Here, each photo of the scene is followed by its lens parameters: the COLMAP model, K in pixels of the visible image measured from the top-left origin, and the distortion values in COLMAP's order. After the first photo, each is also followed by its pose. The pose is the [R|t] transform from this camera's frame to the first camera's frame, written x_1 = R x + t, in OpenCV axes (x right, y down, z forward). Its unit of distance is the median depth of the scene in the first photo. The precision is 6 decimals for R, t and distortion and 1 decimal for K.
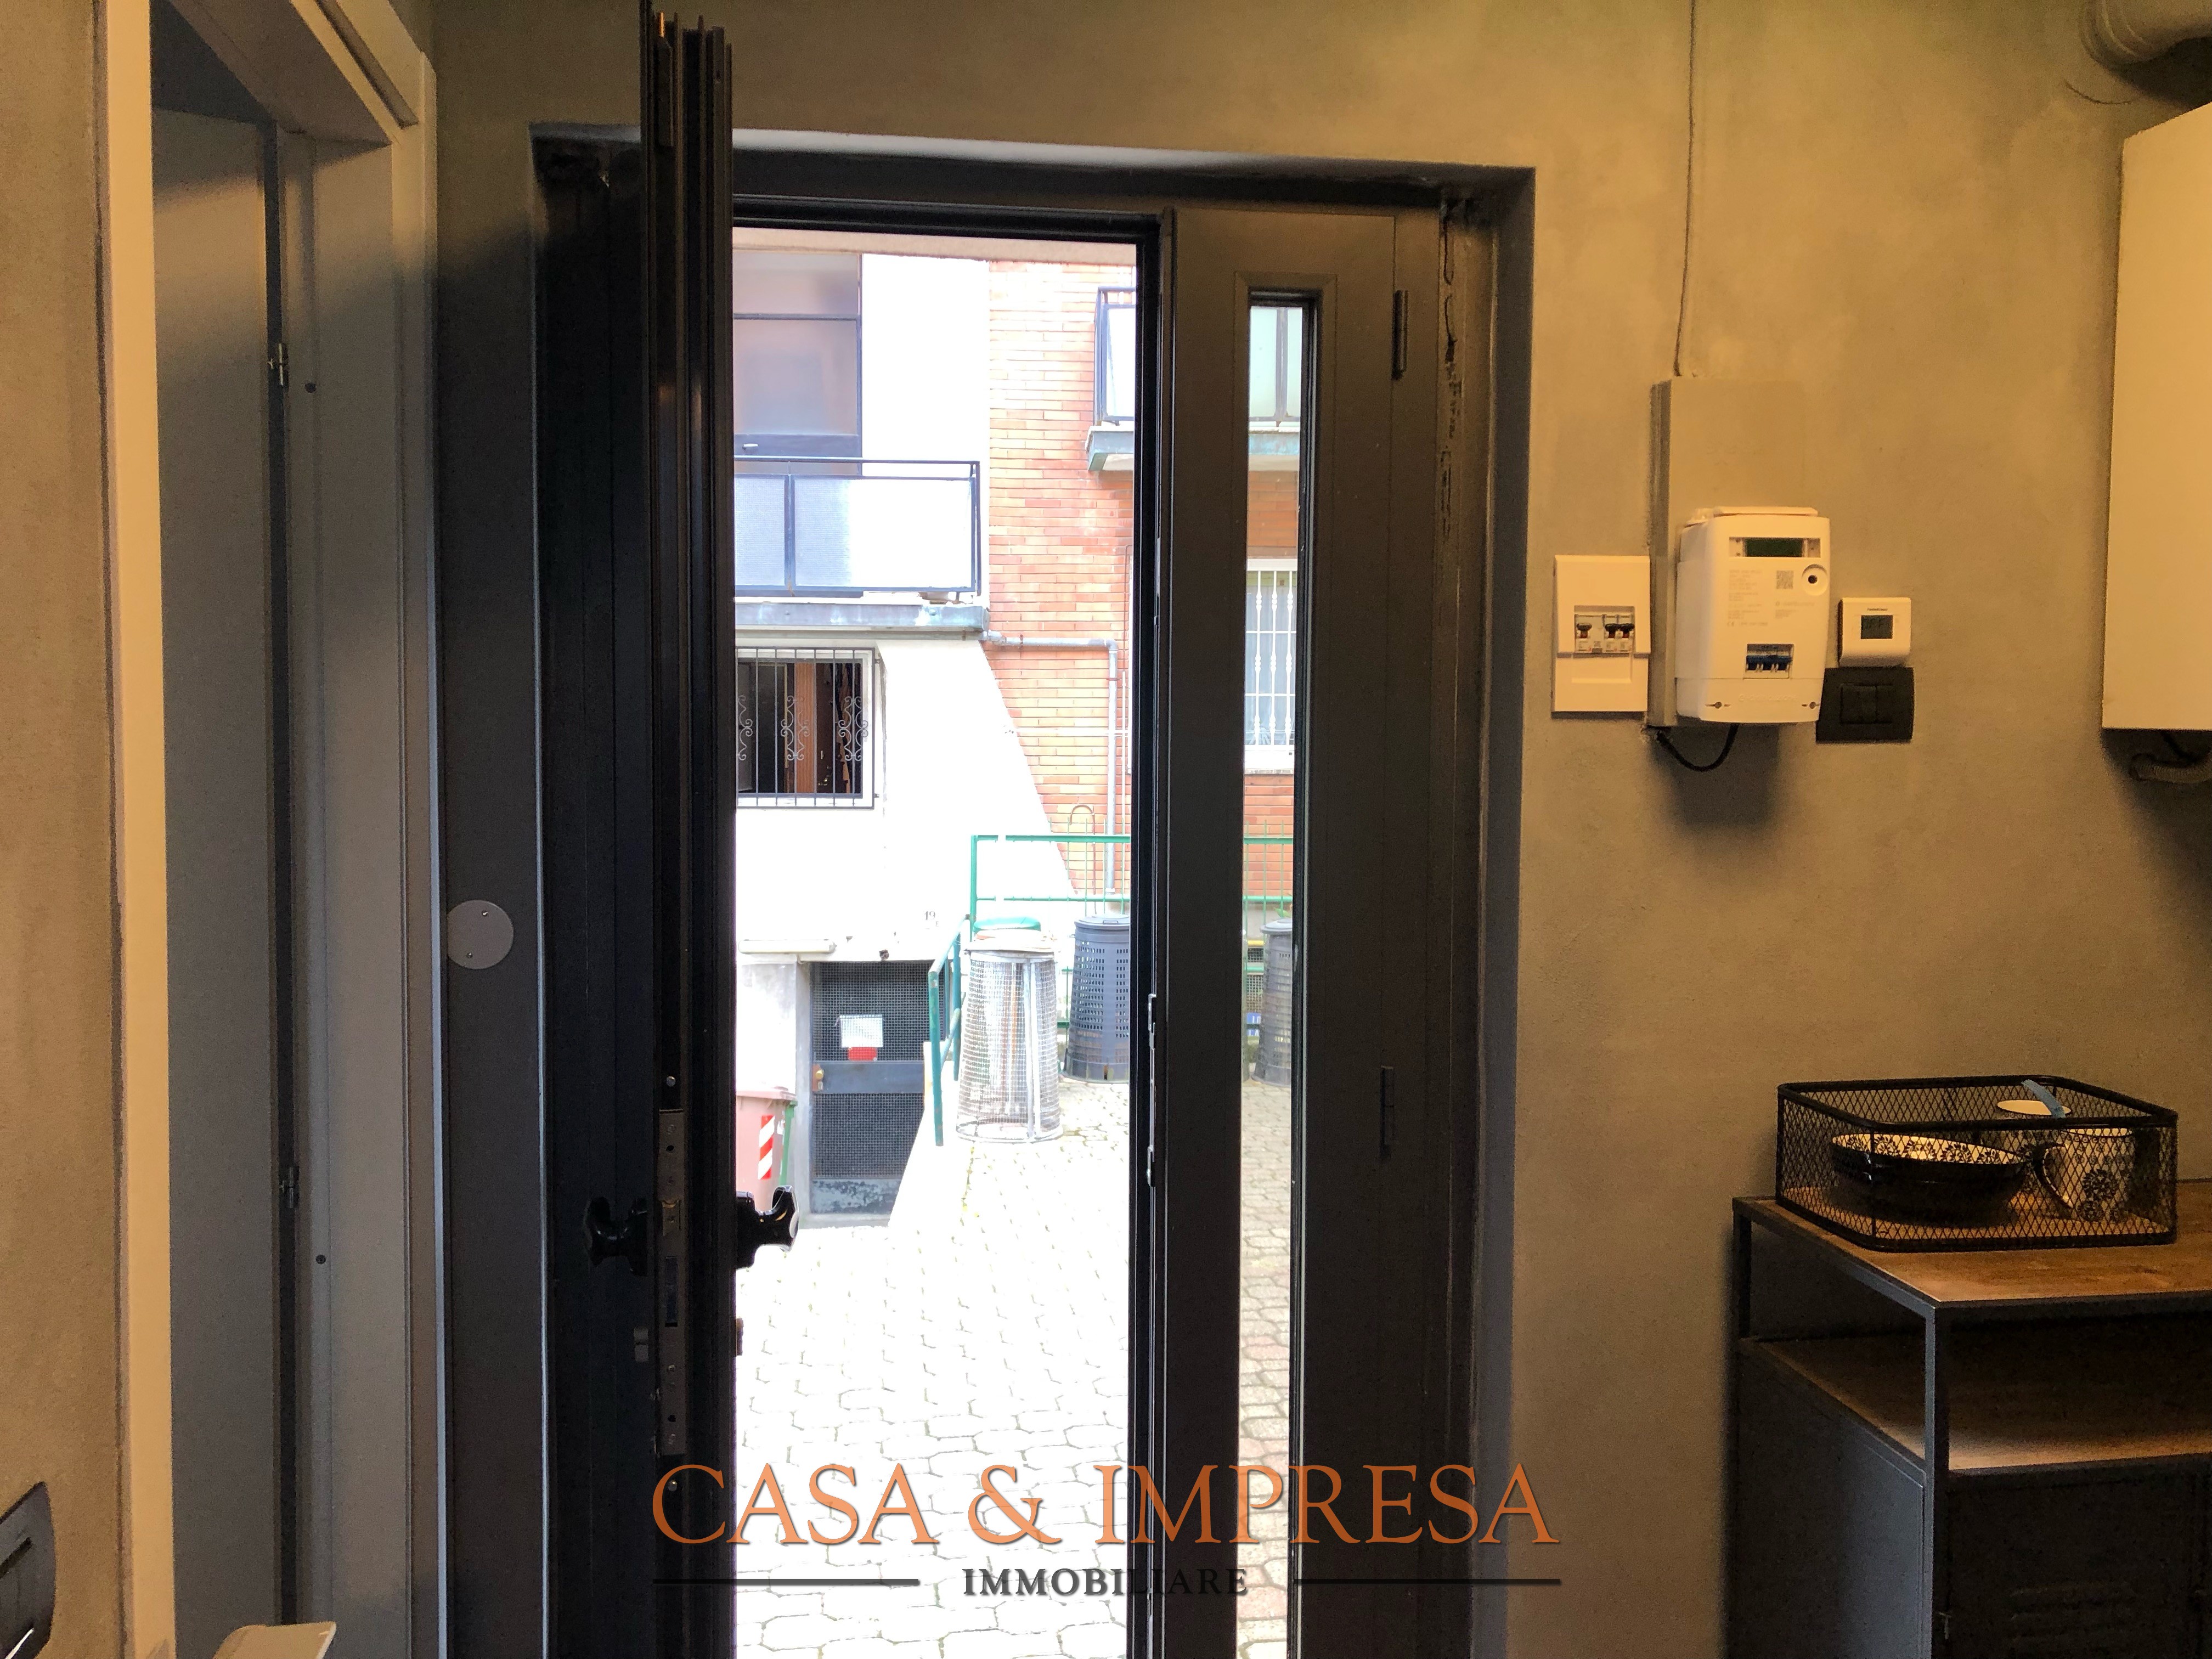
lens RADIAL K [[1807.9, 0, 1100.3], [0, 1807.9, 822.5], [0, 0, 1]] dist [0.040266, -0.040252]
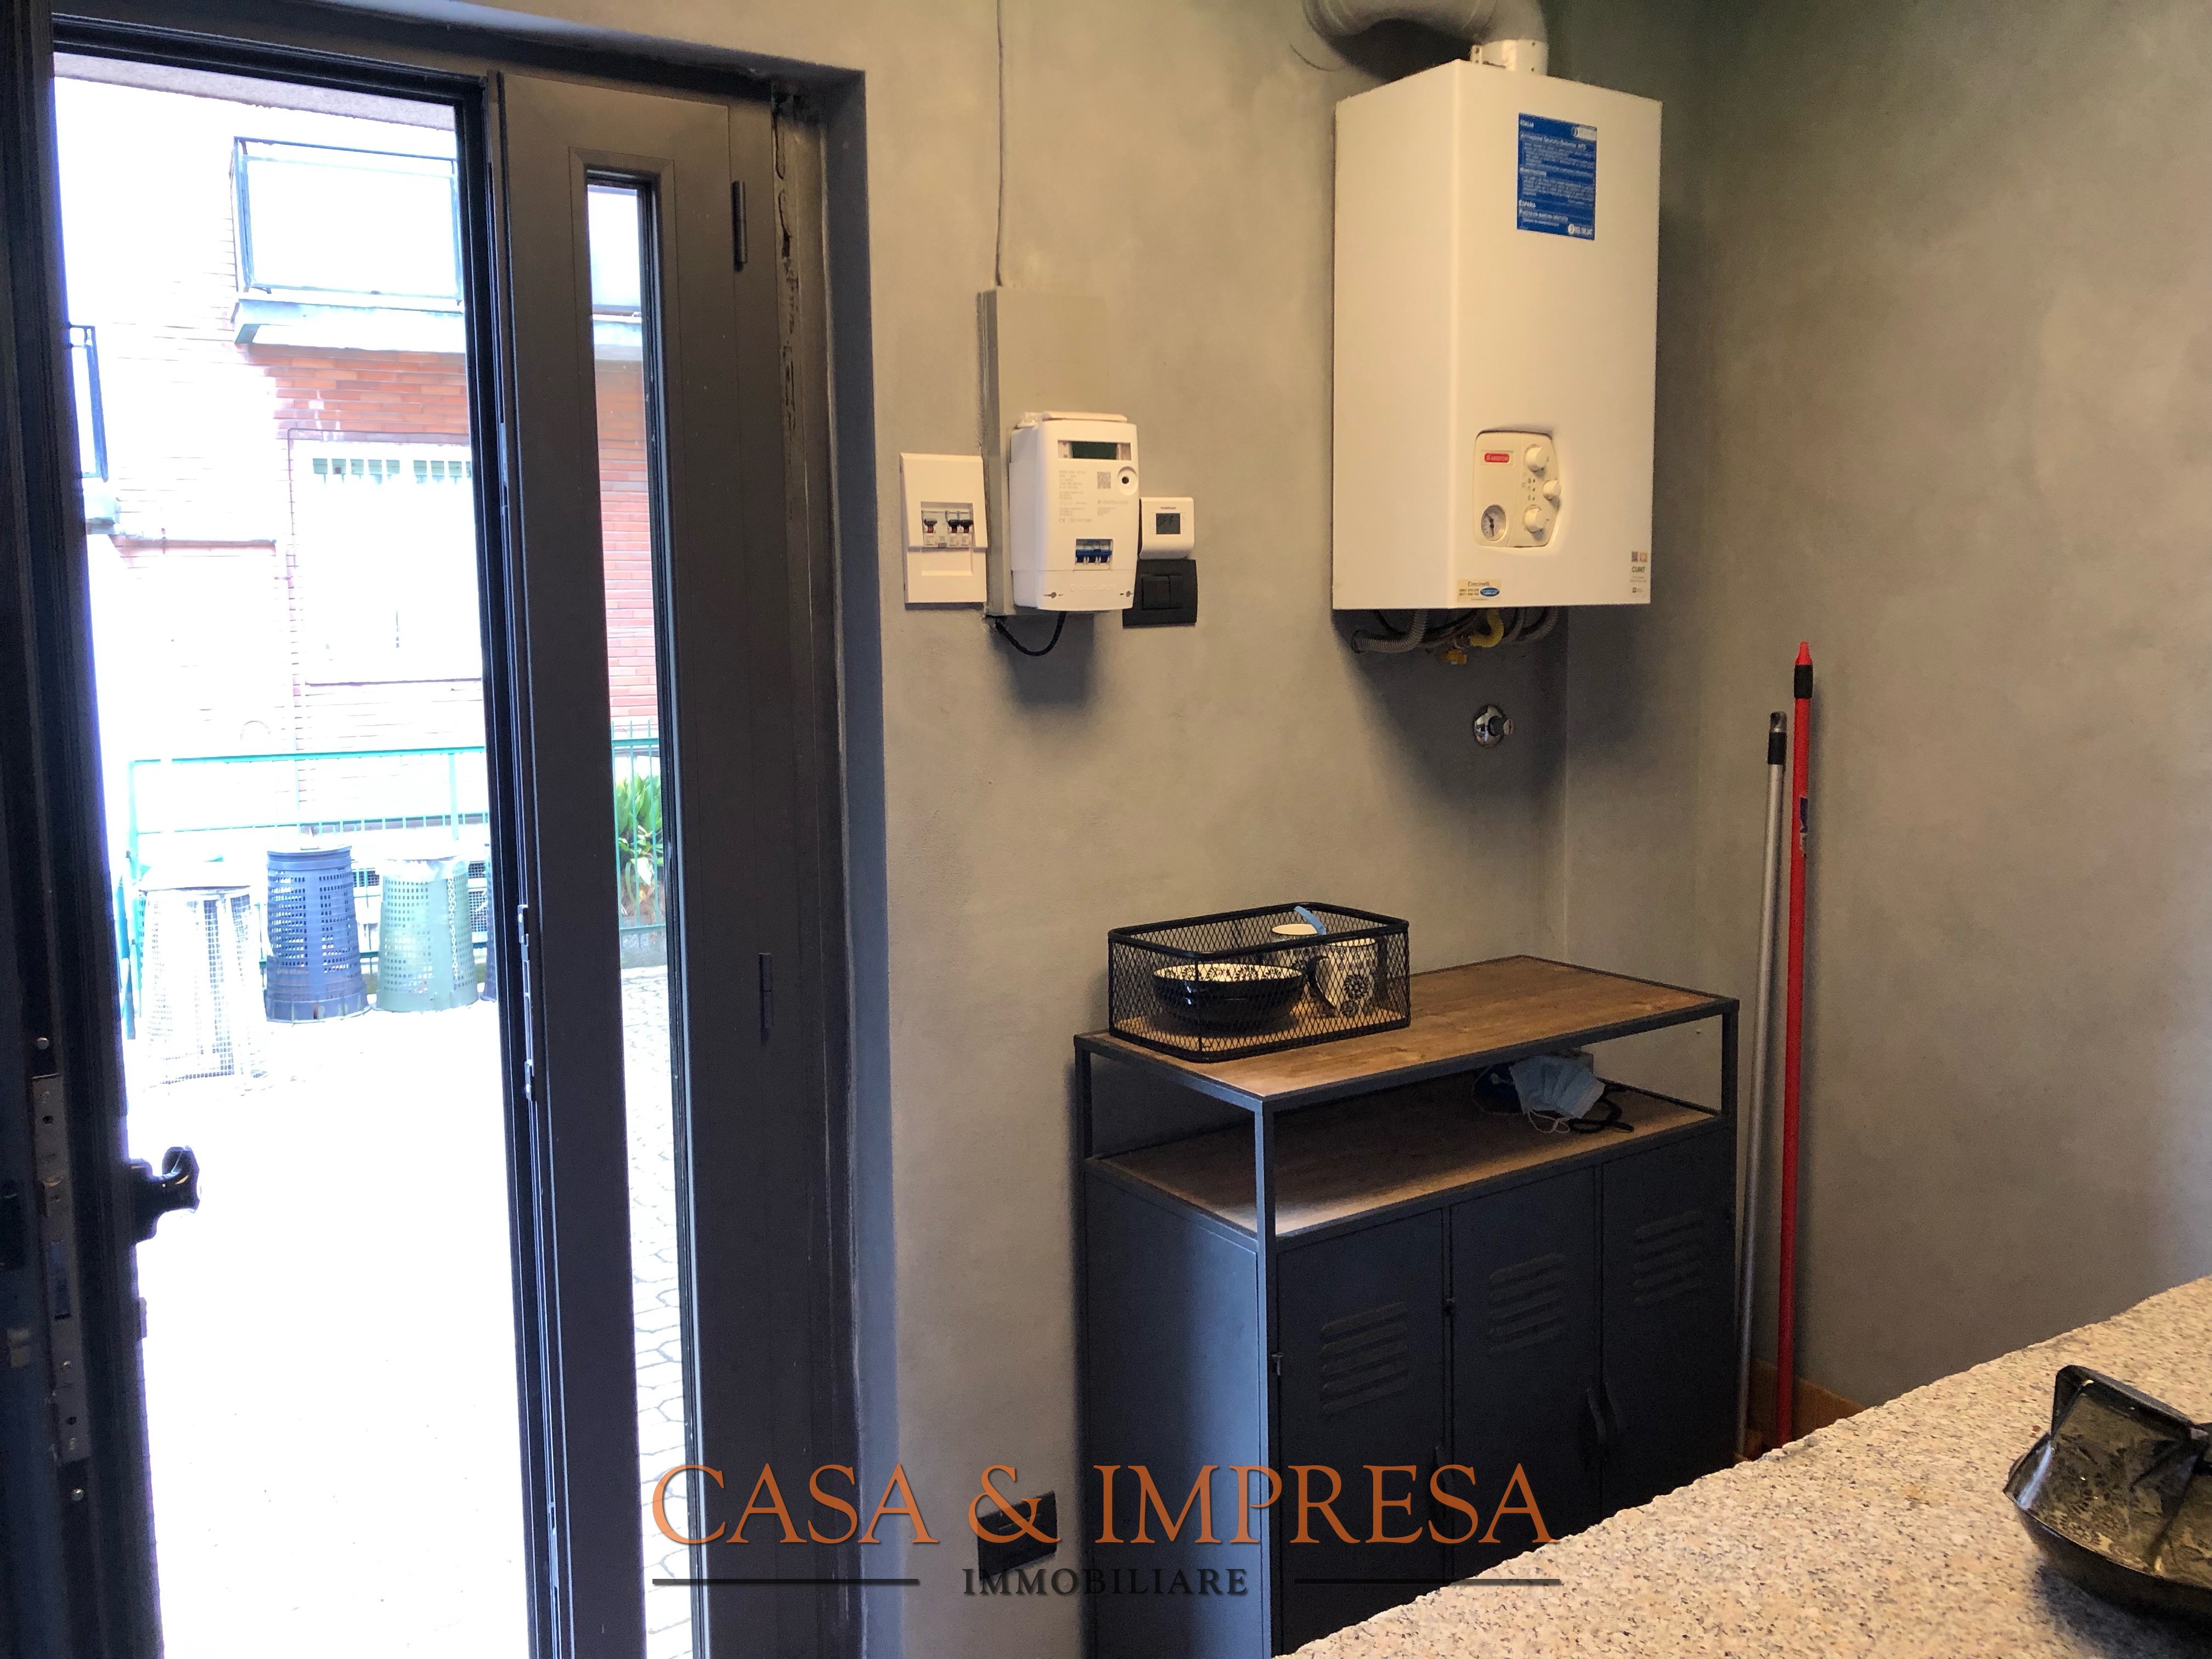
lens RADIAL K [[1807.9, 0, 1116.9], [0, 1807.9, 835.8], [0, 0, 1]] dist [0.040266, -0.040252]
pose [[0.898113, -0.075014, 0.433320, -0.107084], [0.047276, 0.996103, 0.074454, 0.001221], [-0.437217, -0.046382, 0.898159, -0.008349]]
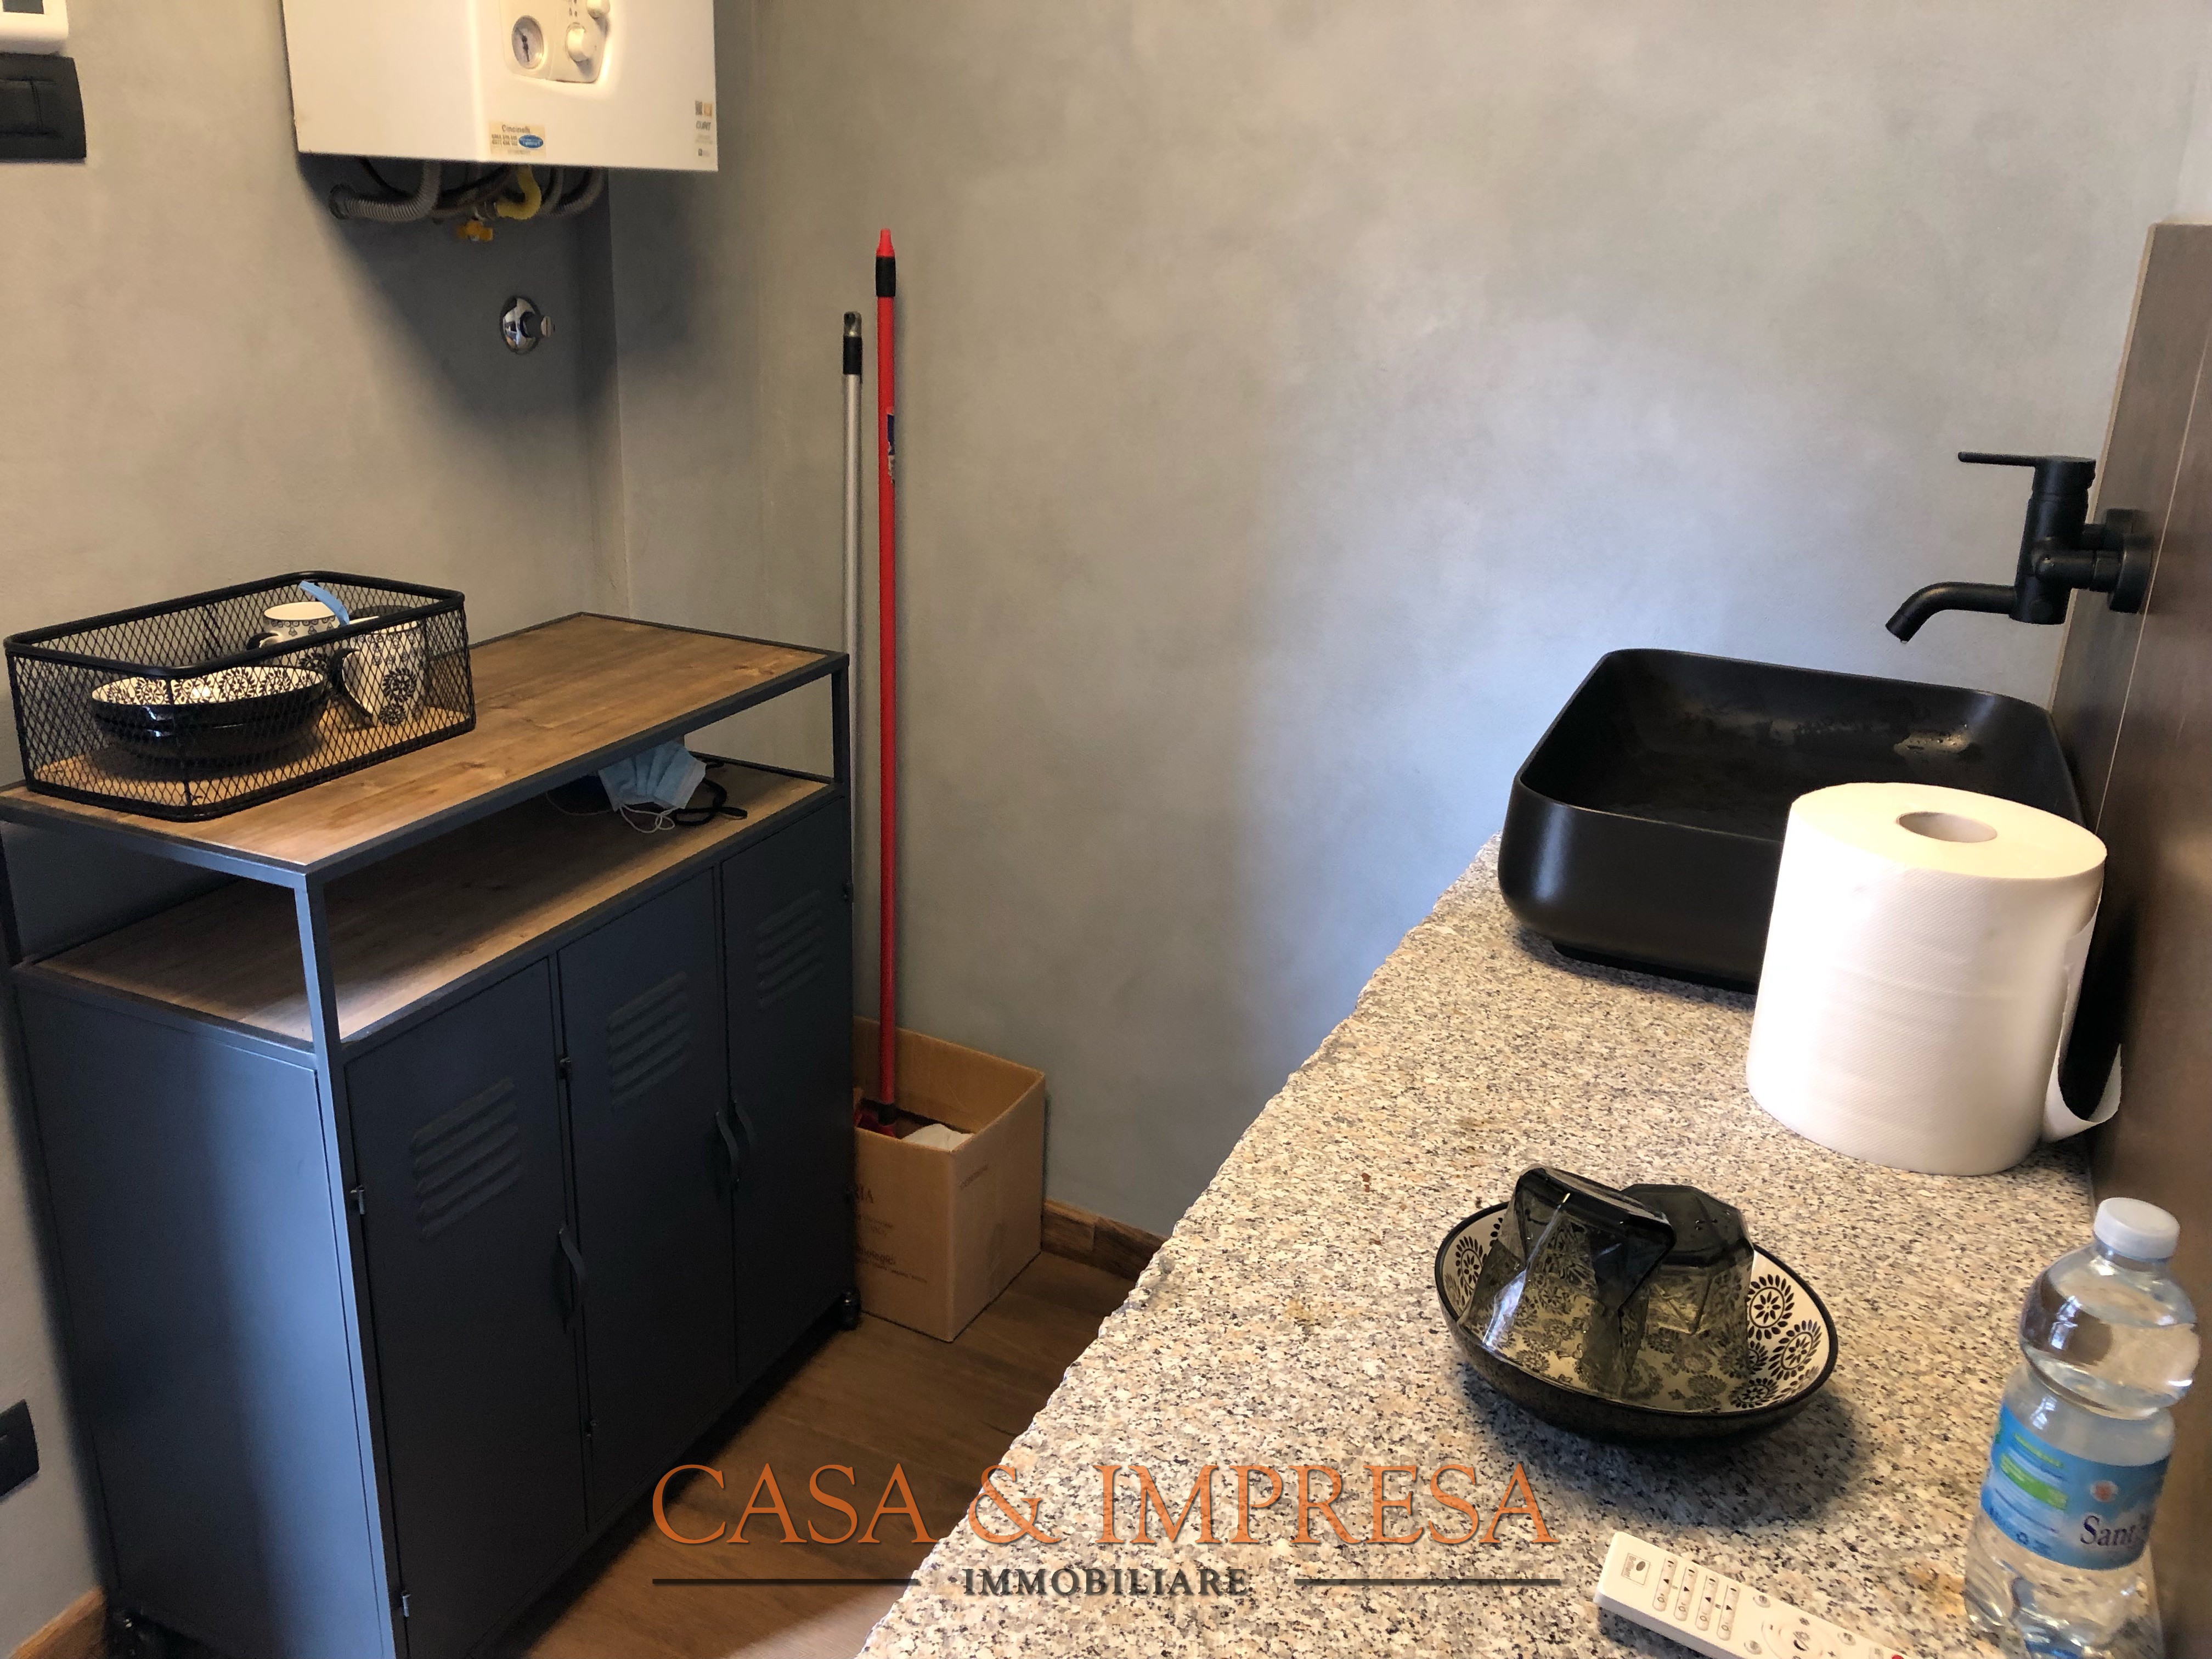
lens RADIAL K [[1807.9, 0, 1101.0], [0, 1807.9, 813.4], [0, 0, 1]] dist [0.040266, -0.040252]
pose [[0.526828, -0.263491, 0.808099, -0.019308], [0.018930, 0.954138, 0.298768, -0.005213], [-0.849761, -0.142102, 0.507655, 0.223415]]
